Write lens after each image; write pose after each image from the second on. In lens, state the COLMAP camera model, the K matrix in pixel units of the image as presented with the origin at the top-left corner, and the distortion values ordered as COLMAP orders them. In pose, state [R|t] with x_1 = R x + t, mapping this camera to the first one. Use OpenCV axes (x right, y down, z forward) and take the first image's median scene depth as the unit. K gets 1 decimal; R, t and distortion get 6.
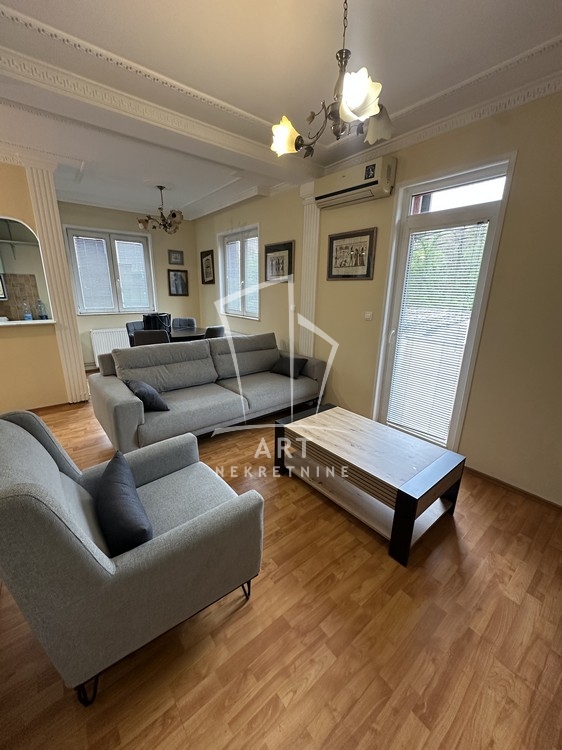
lens RADIAL K [[299.3, 0, 281.0], [0, 299.3, 375.0], [0, 0, 1]] dist [0.000047, -0.000285]
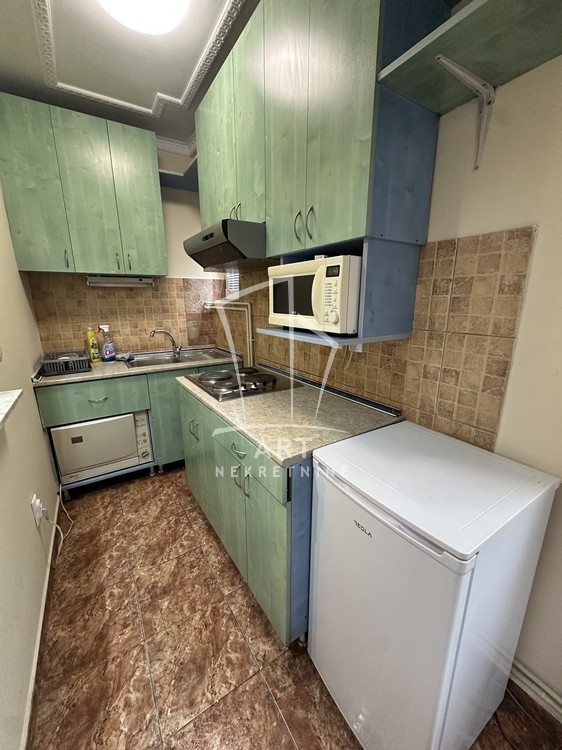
lens RADIAL K [[299.3, 0, 281.0], [0, 299.3, 375.0], [0, 0, 1]] dist [0.000047, -0.000285]
pose [[-0.118919, 0.226738, -0.966669, -0.611787], [-0.273799, 0.928341, 0.251430, -0.256420], [0.954407, 0.294573, -0.048317, 0.899357]]
